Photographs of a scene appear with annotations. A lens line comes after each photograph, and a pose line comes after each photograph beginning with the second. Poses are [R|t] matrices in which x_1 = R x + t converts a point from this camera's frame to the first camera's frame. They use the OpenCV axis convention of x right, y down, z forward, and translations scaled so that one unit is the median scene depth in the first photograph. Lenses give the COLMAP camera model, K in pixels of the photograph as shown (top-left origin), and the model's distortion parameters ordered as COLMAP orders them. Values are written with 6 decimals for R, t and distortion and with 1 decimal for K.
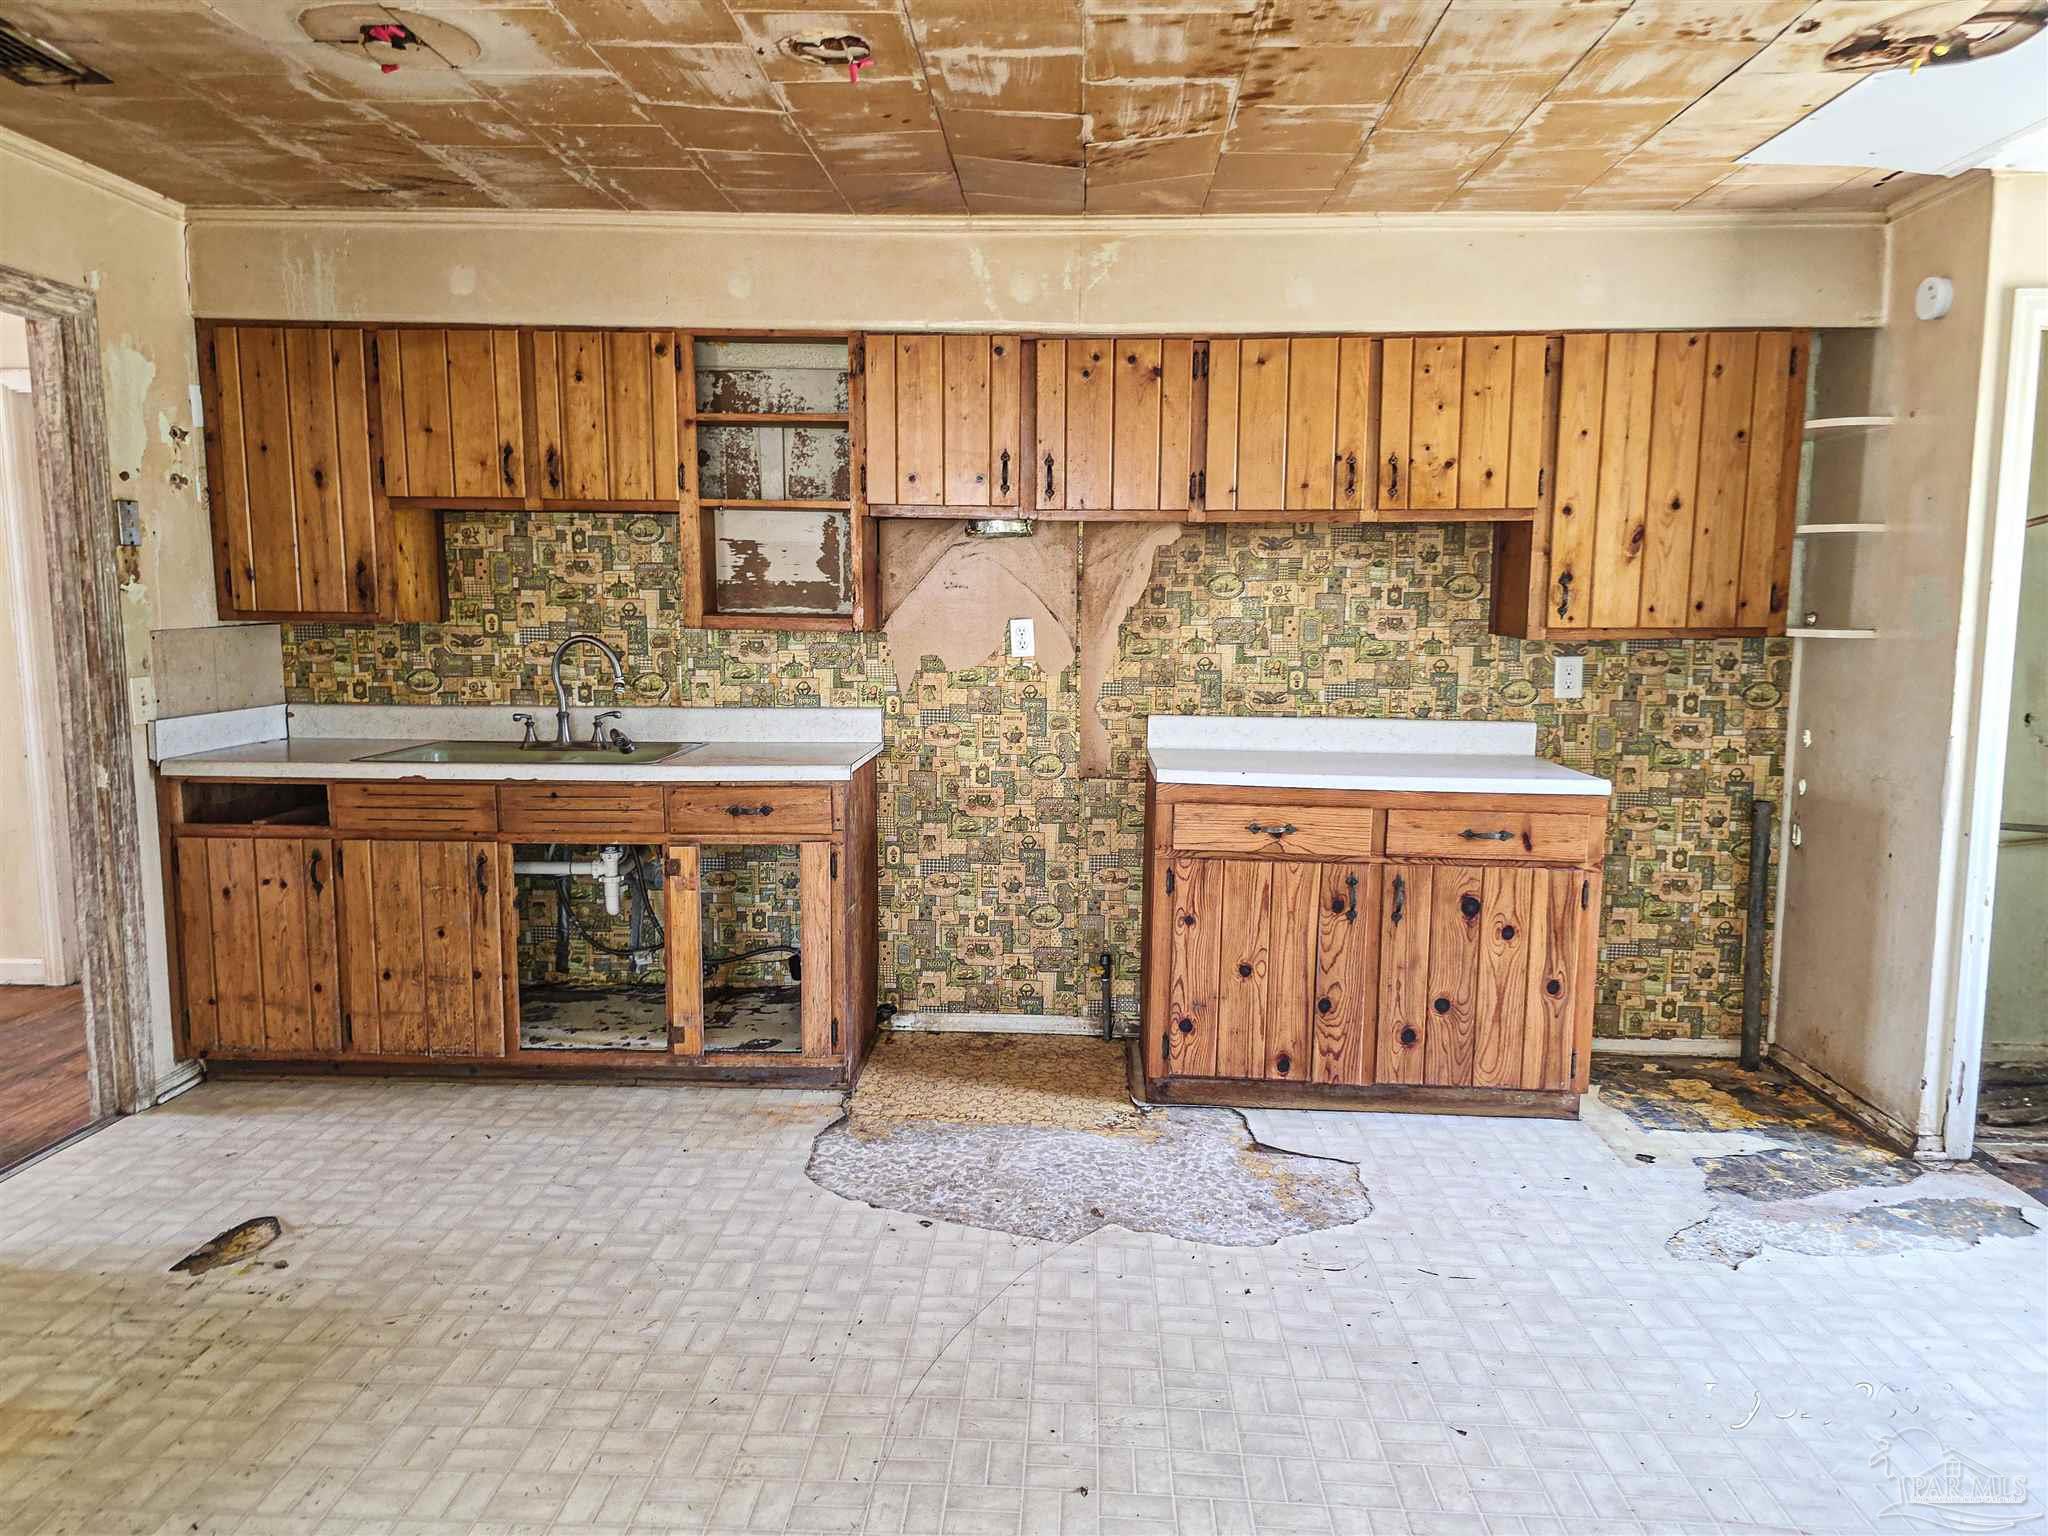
lens RADIAL K [[1388.4, 0, 1023.6], [0, 1388.4, 779.7], [0, 0, 1]] dist [0.074836, -0.098804]
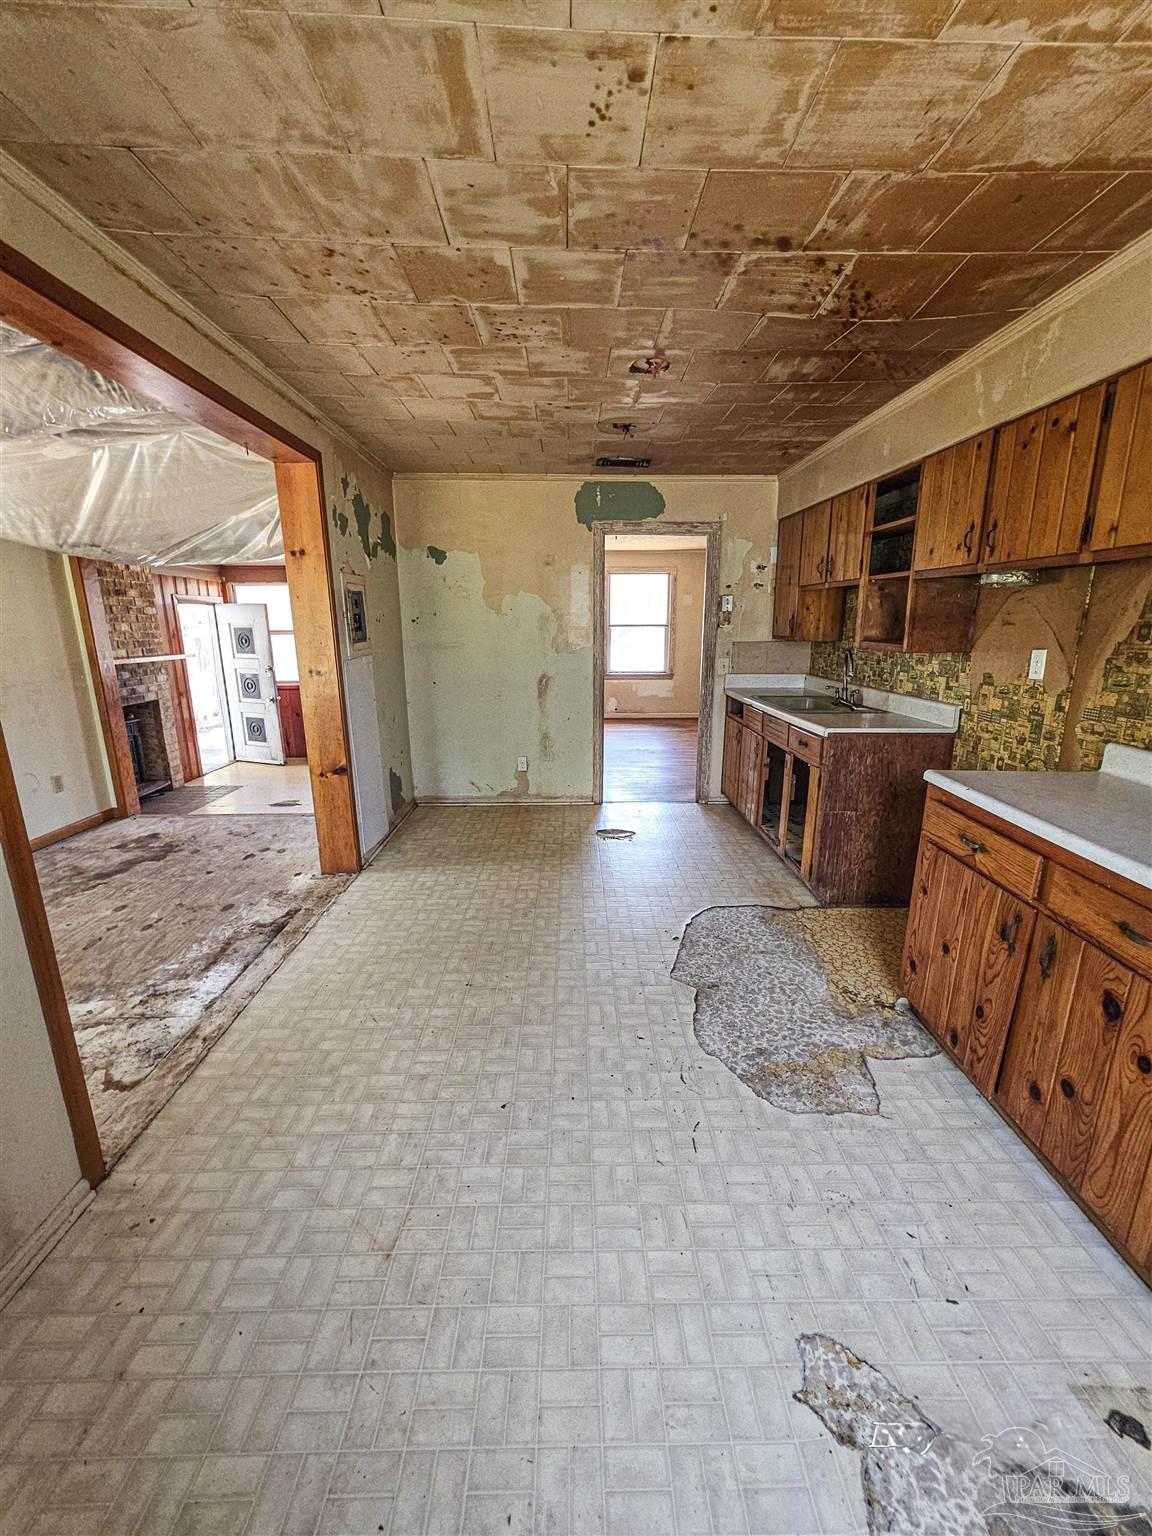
lens RADIAL K [[612.7, 0, 577.6], [0, 612.7, 774.1], [0, 0, 1]] dist [0.001289, 0.000224]
pose [[0.060814, 0.235439, -0.969985, 0.605493], [-0.129868, 0.965389, 0.226181, -0.086262], [0.989665, 0.112215, 0.089286, 0.602114]]
